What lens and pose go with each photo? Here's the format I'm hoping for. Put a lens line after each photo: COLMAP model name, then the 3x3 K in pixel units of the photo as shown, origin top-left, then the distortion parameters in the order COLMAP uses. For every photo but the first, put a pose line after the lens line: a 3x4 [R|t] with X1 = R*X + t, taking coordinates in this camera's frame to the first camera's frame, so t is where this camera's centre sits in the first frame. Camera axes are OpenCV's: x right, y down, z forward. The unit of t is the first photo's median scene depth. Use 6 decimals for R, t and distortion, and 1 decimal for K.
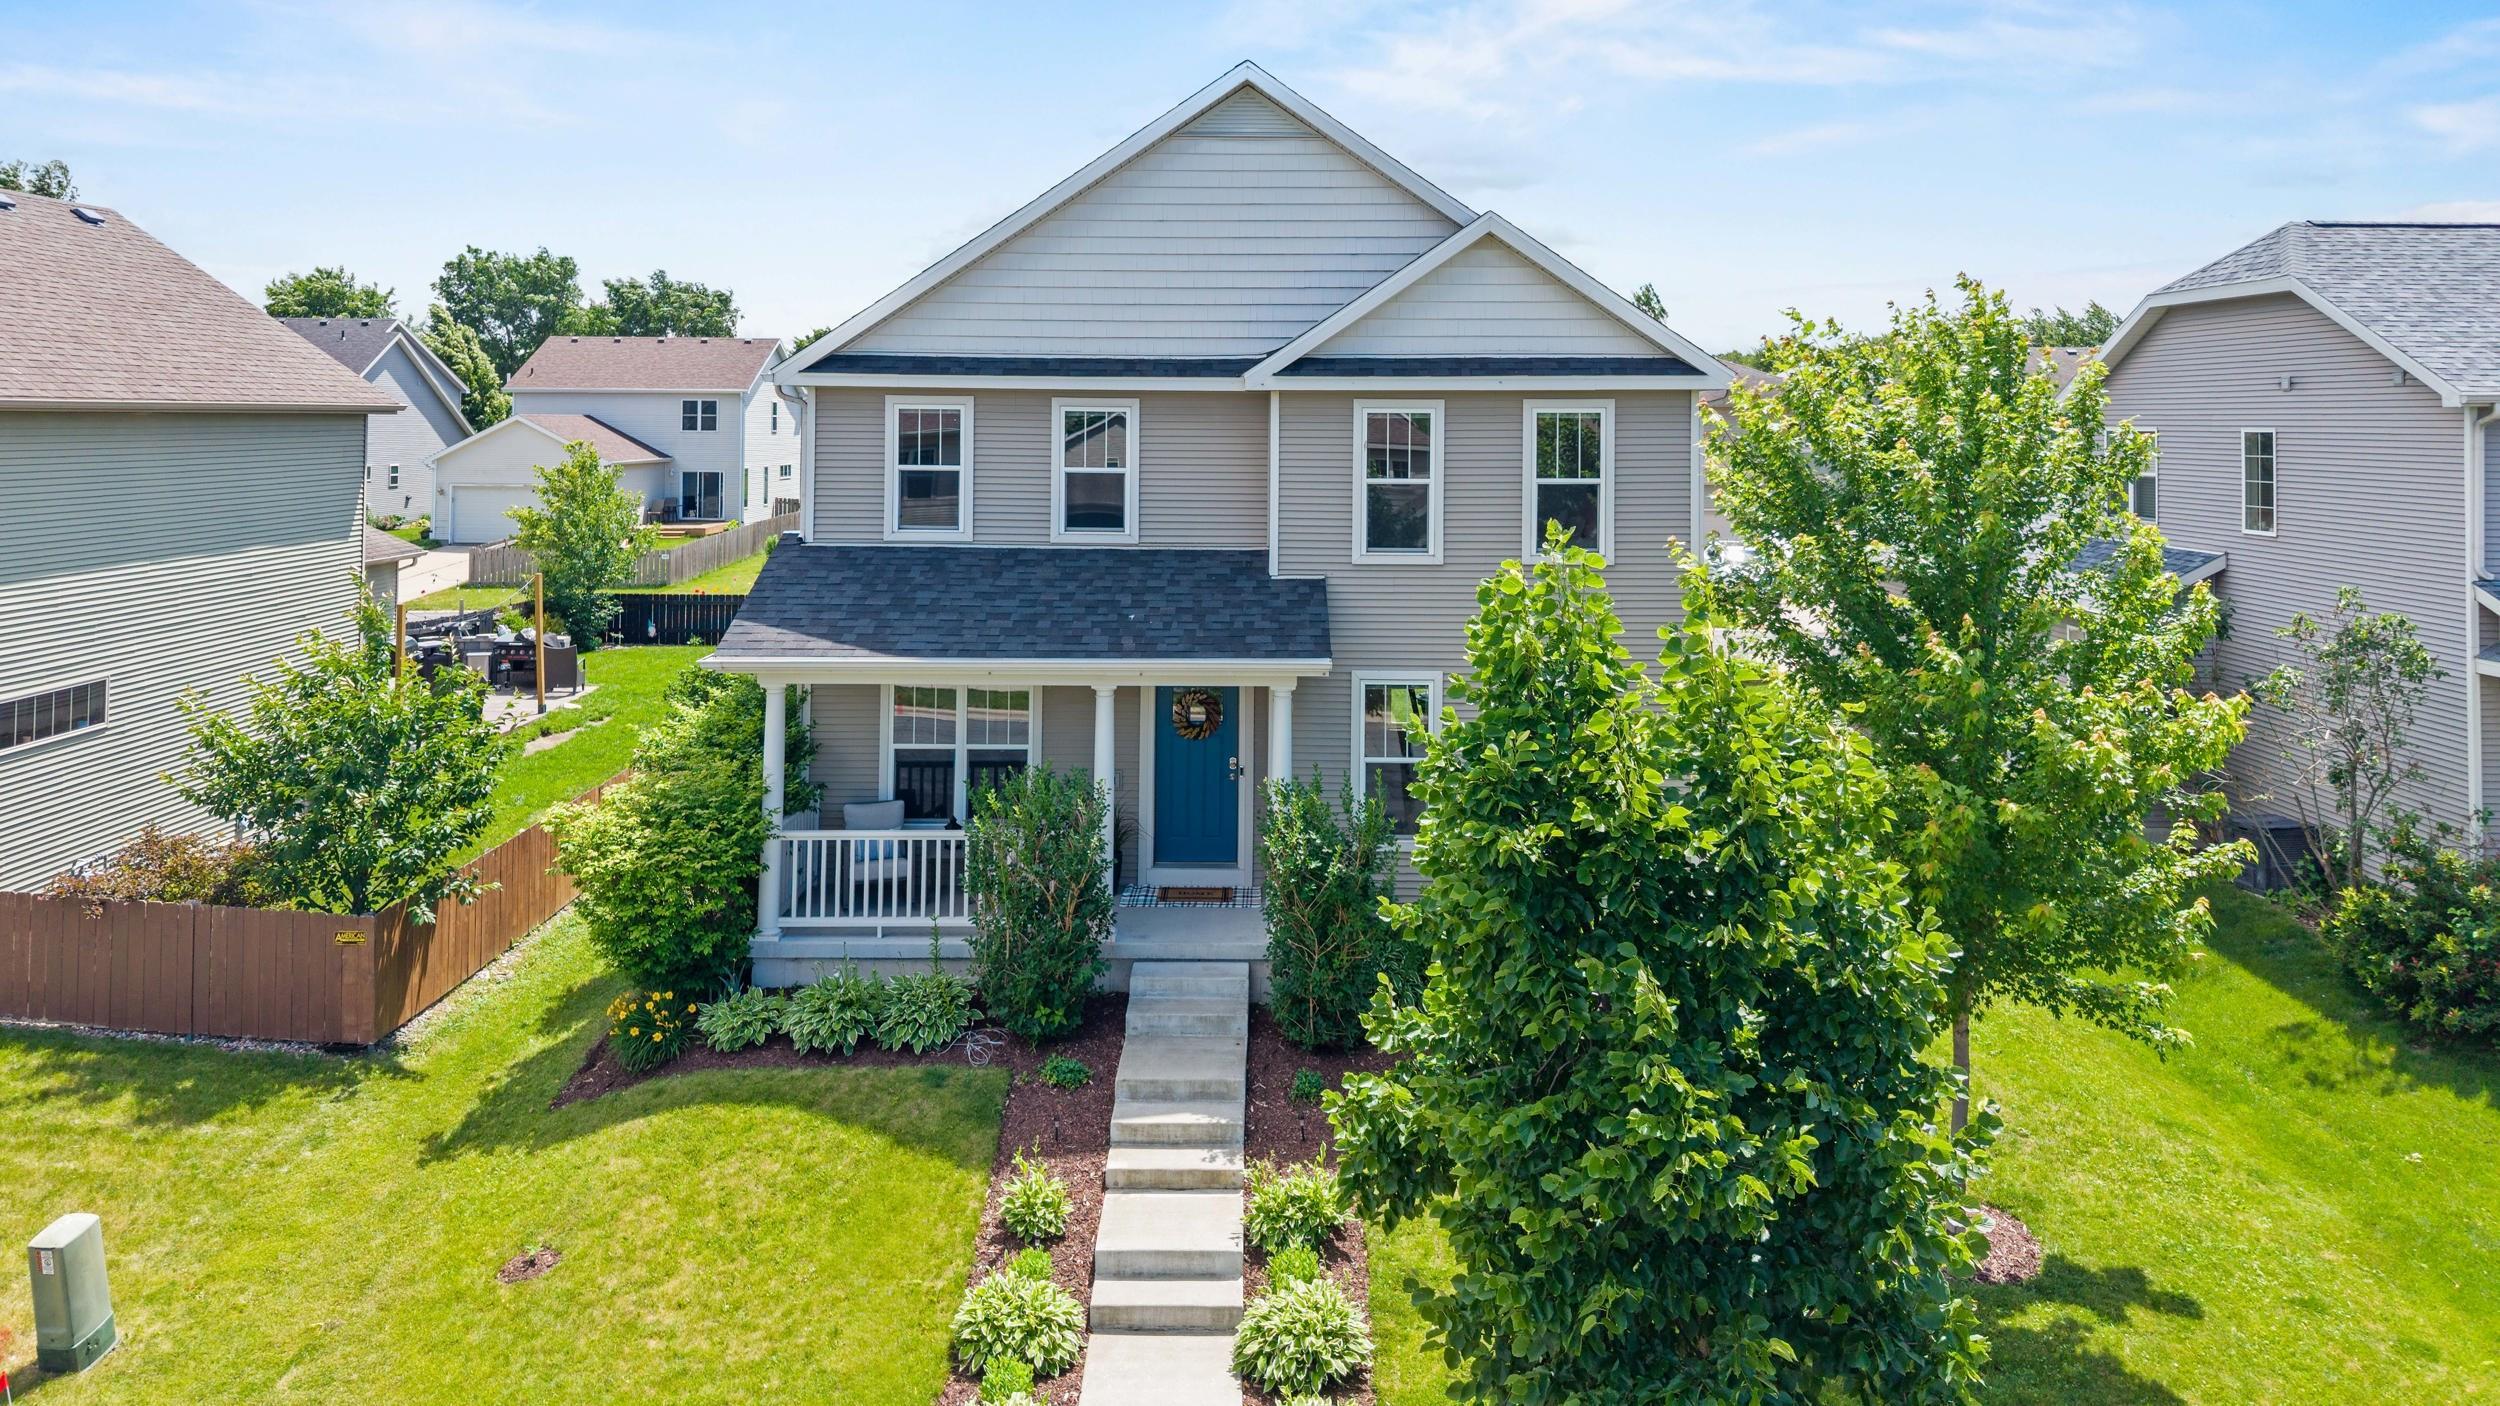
lens RADIAL K [[1795.9, 0, 1187.9], [0, 1795.9, 318.4], [0, 0, 1]] dist [0.004453, -0.004880]
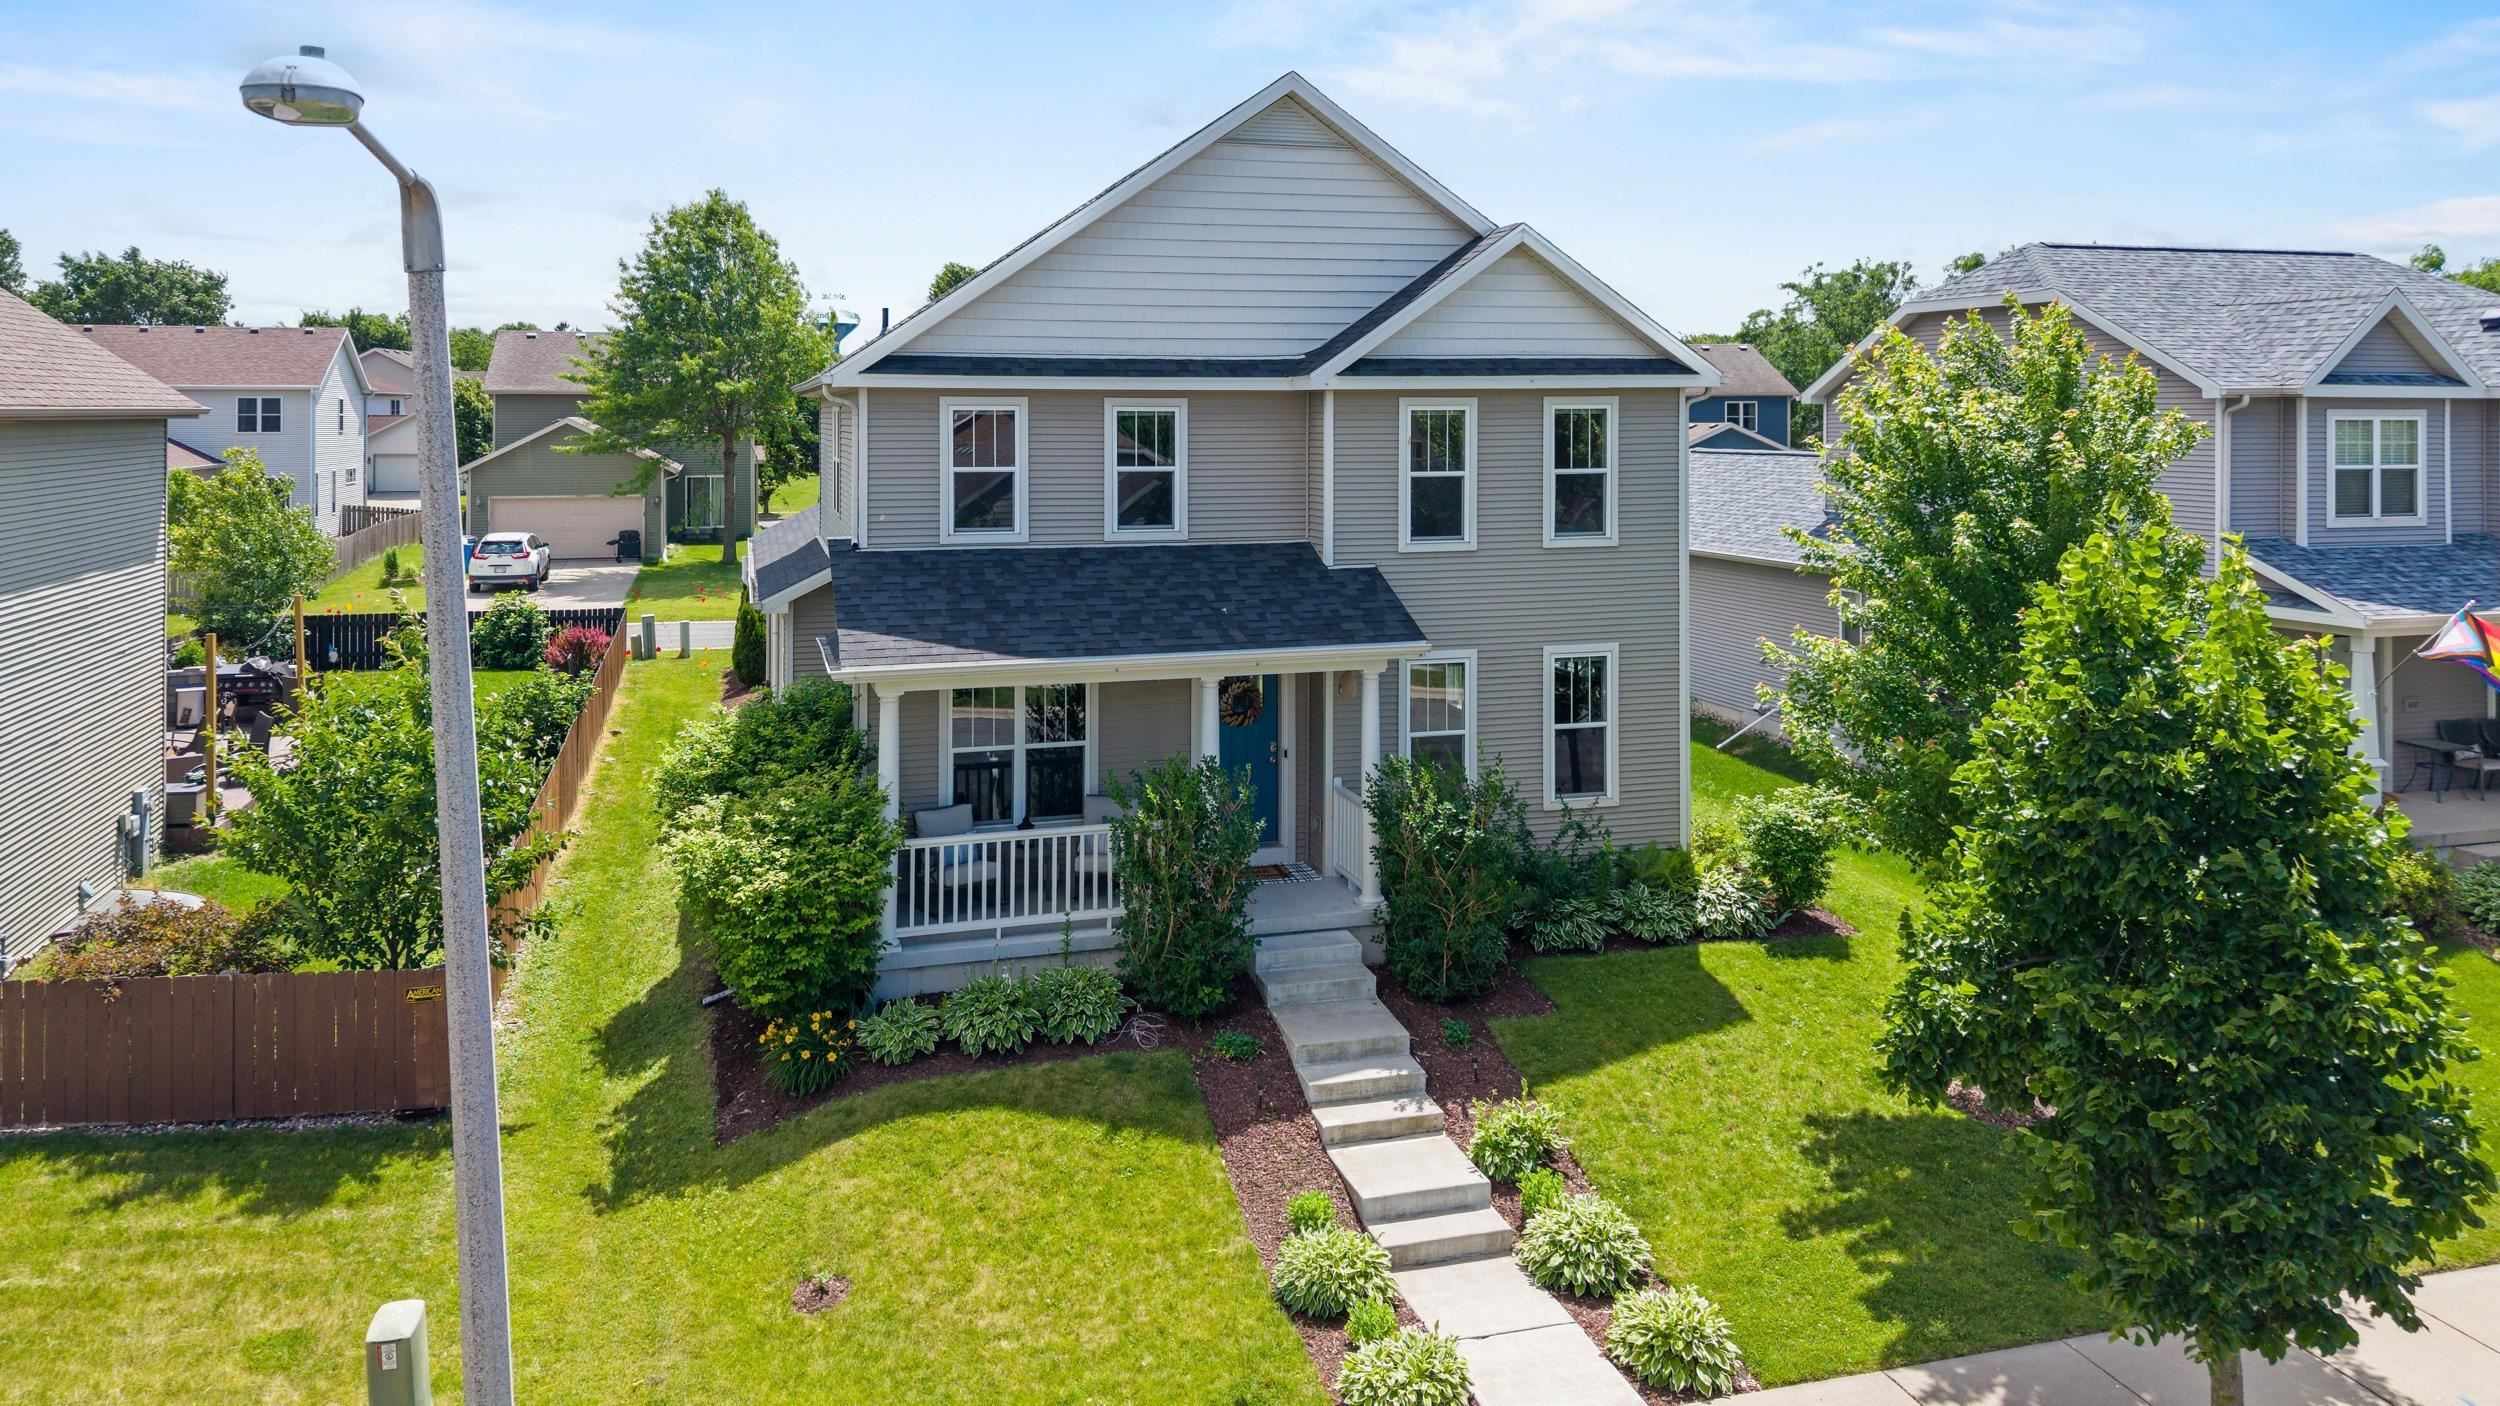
lens RADIAL K [[1809.2, 0, 1245.7], [0, 1809.2, 356.7], [0, 0, 1]] dist [0.001583, 0.001366]
pose [[0.956149, 0.000499, 0.292881, -0.308825], [-0.008145, 0.999657, 0.024889, -0.005143], [-0.292768, -0.026183, 0.955825, 0.005081]]
